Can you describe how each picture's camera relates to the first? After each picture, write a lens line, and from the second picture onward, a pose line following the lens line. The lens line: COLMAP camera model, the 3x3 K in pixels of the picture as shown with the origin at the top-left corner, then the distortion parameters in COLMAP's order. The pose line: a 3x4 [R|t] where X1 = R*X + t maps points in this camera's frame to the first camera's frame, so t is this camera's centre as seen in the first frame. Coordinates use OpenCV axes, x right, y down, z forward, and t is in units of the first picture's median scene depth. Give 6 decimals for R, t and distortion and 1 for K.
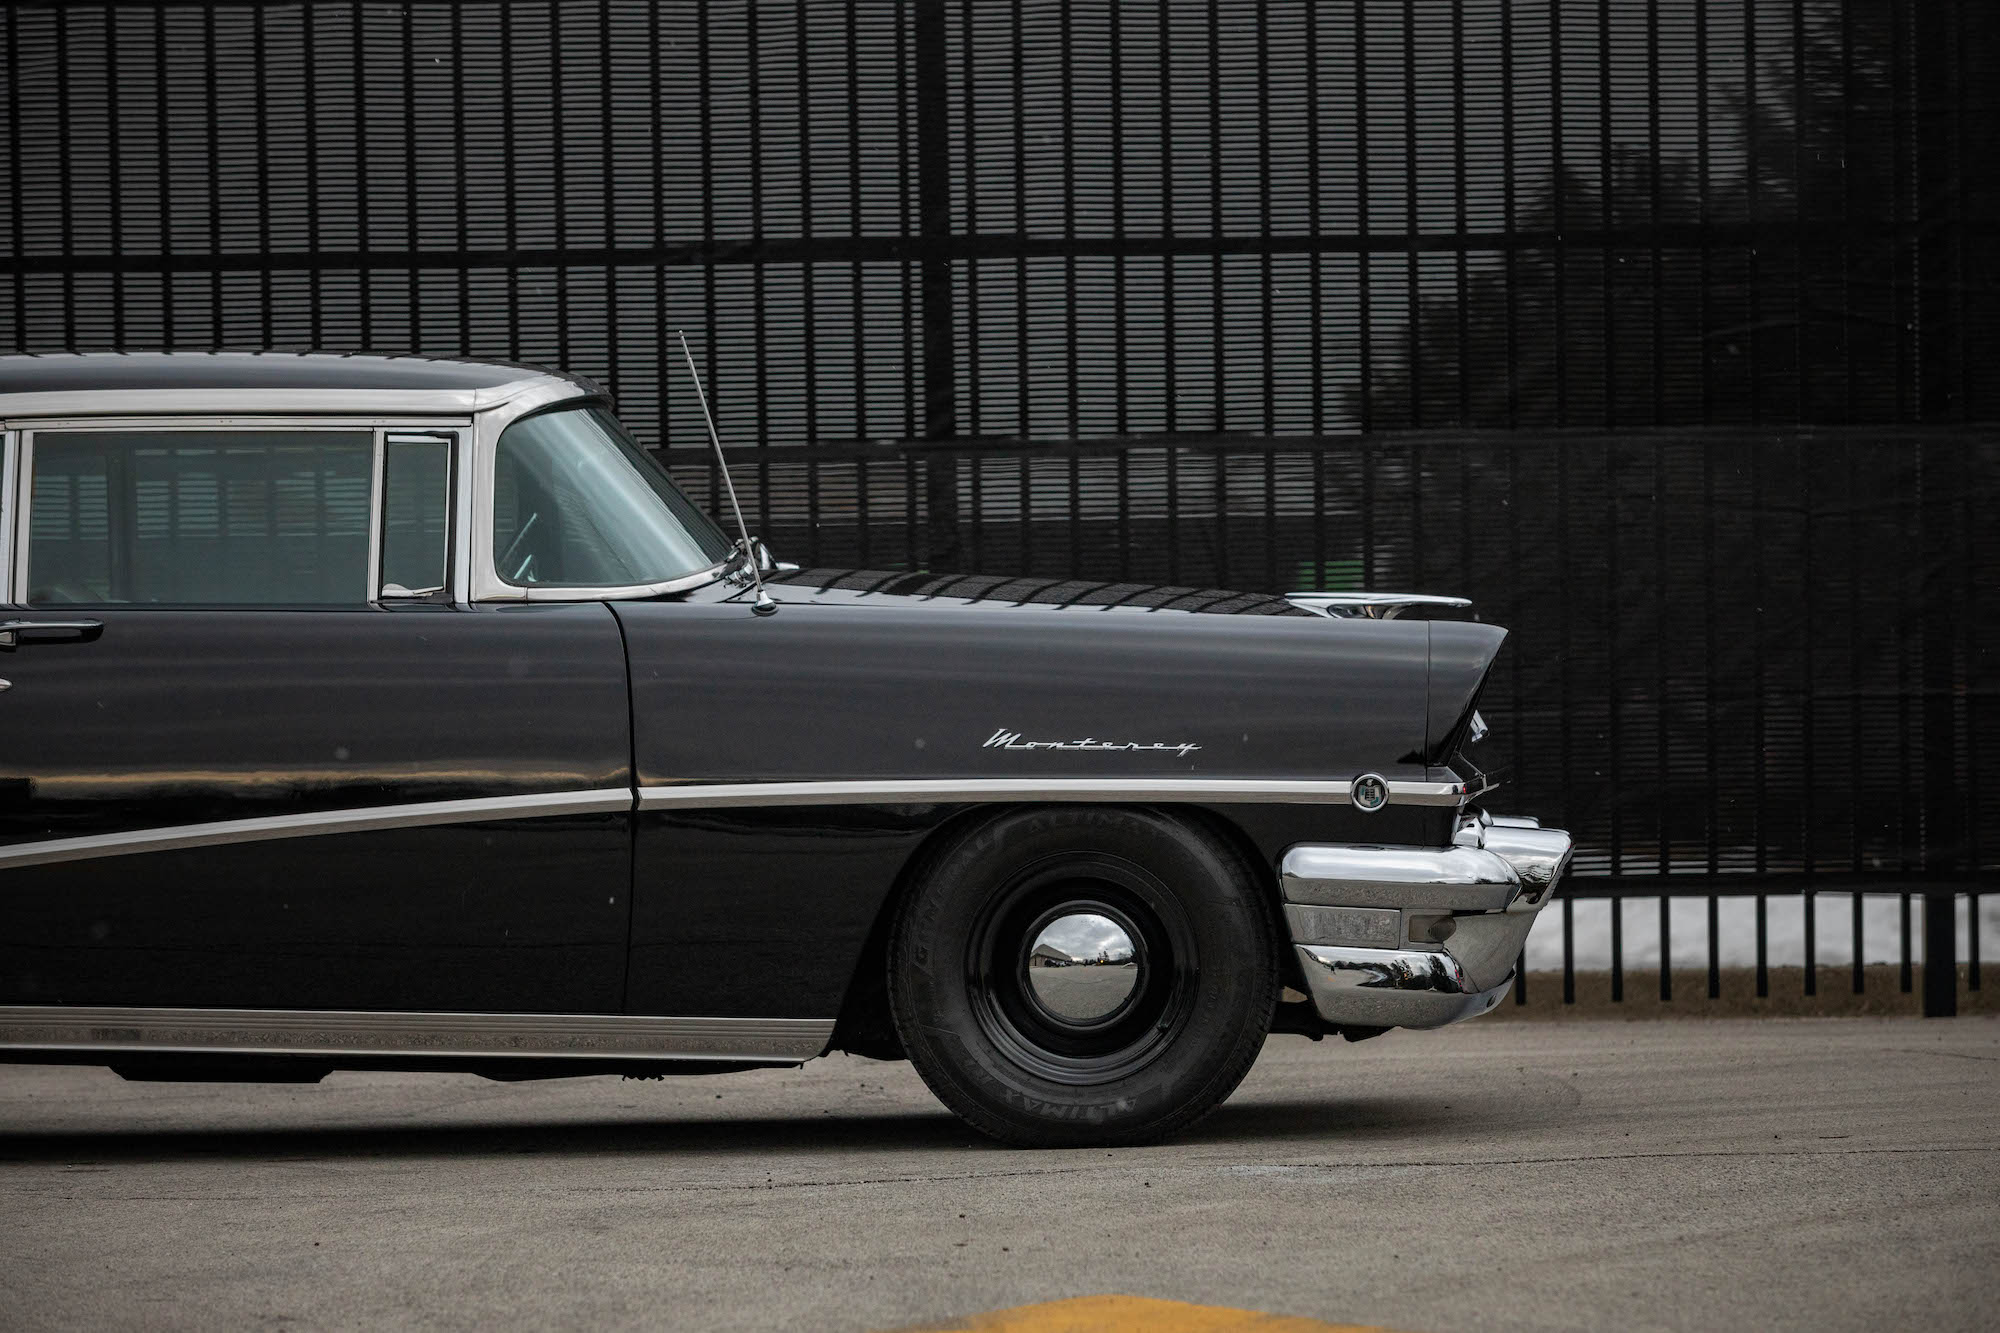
lens RADIAL K [[8462.7, 0, 852.0], [0, 8462.7, 661.6], [0, 0, 1]] dist [-0.100279, -1.519865]
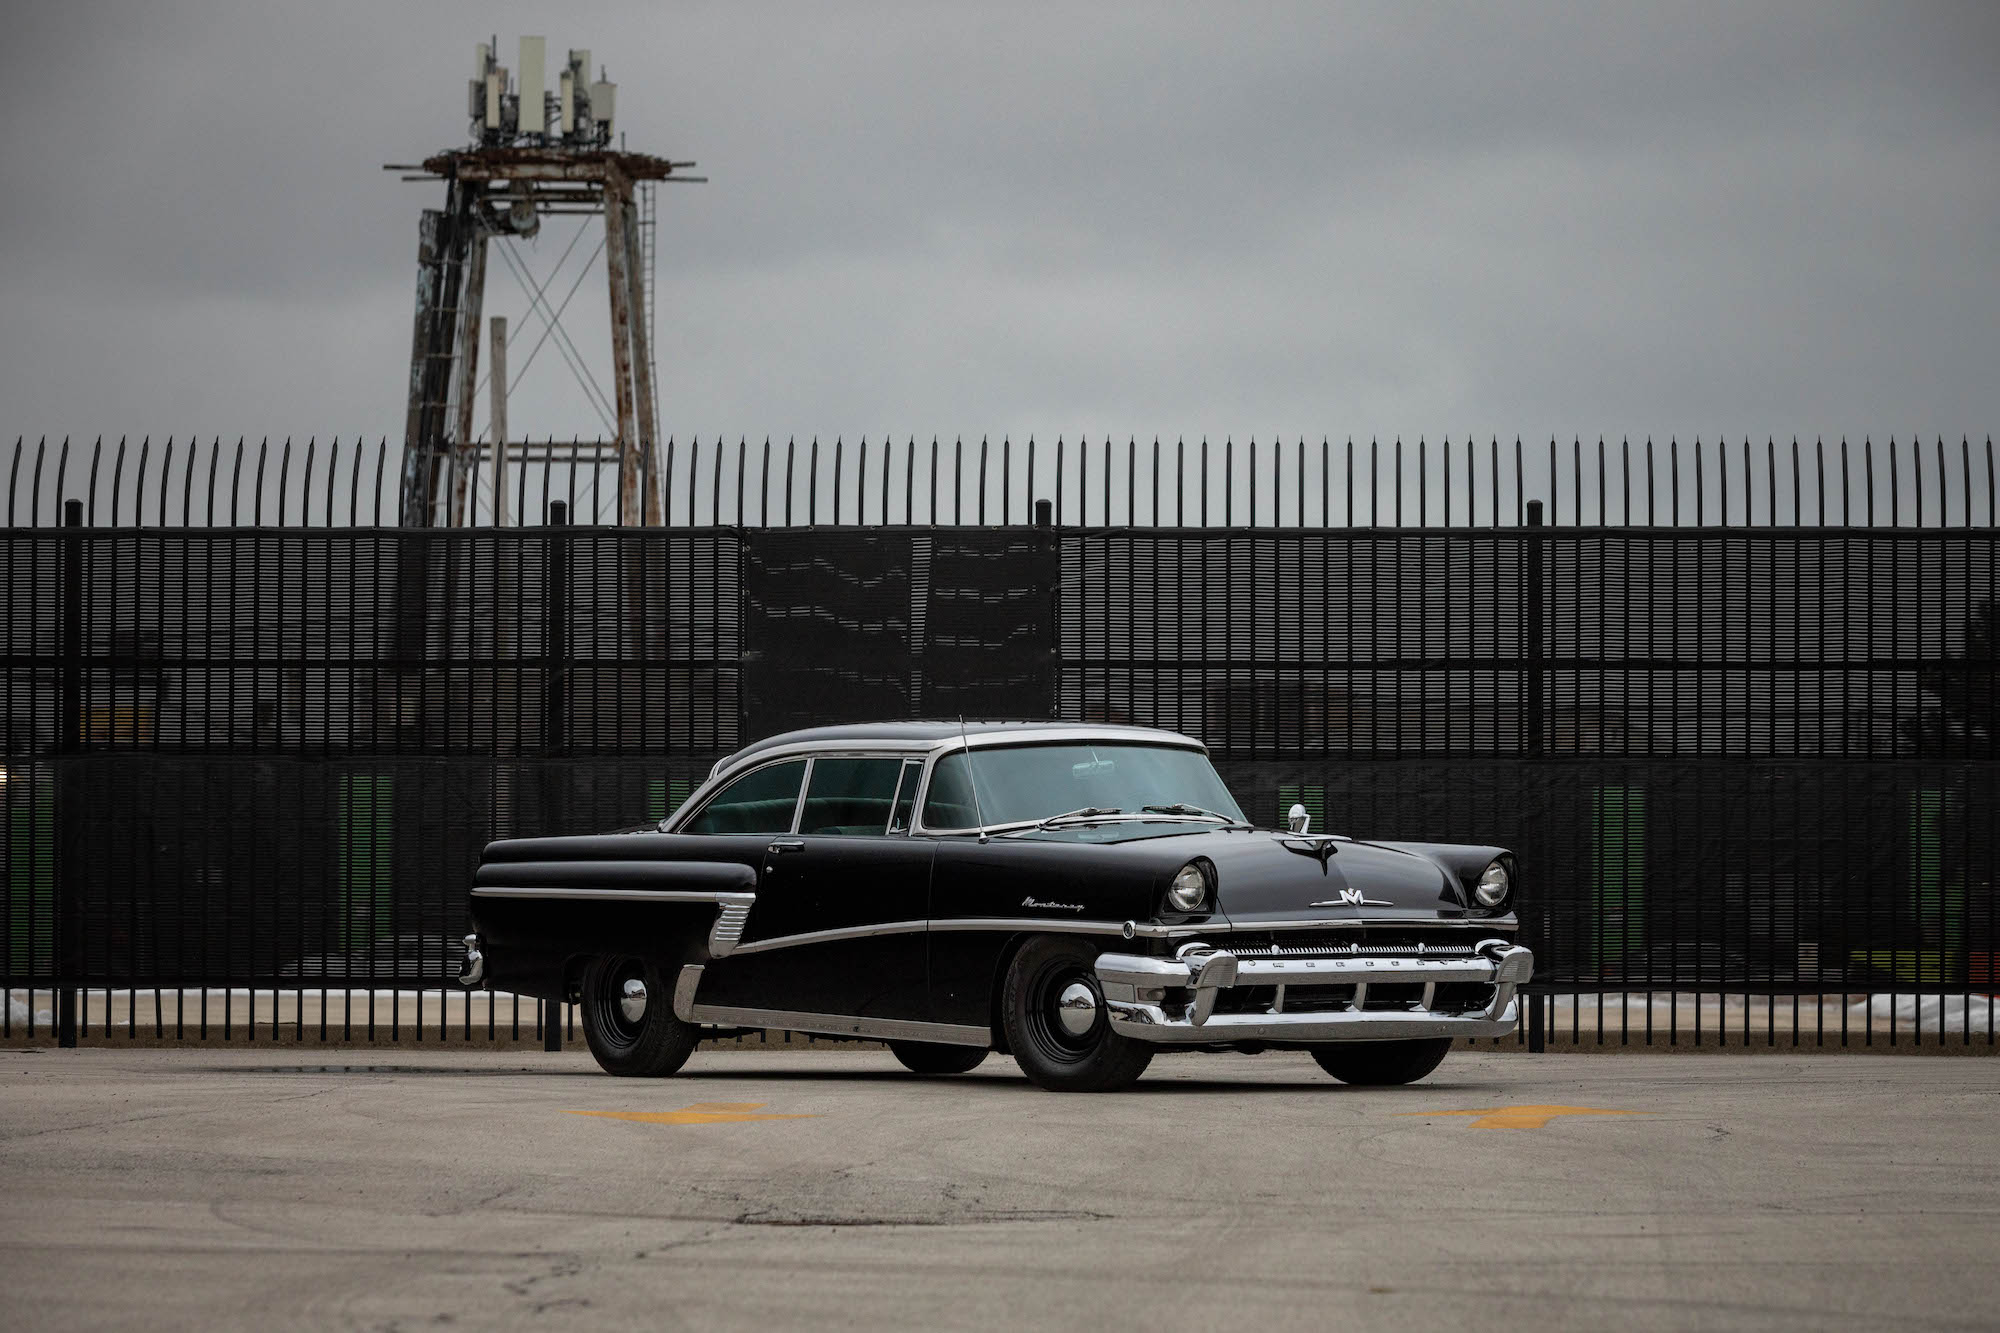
lens RADIAL K [[6527.8, 0, 1000.0], [0, 6527.8, 666.5], [0, 0, 1]] dist [-0.028408, -1.298980]
pose [[0.996227, 0.020135, -0.084417, 0.014142], [-0.022495, 0.999379, -0.027106, -0.003180], [0.083819, 0.028902, 0.996062, -0.566456]]
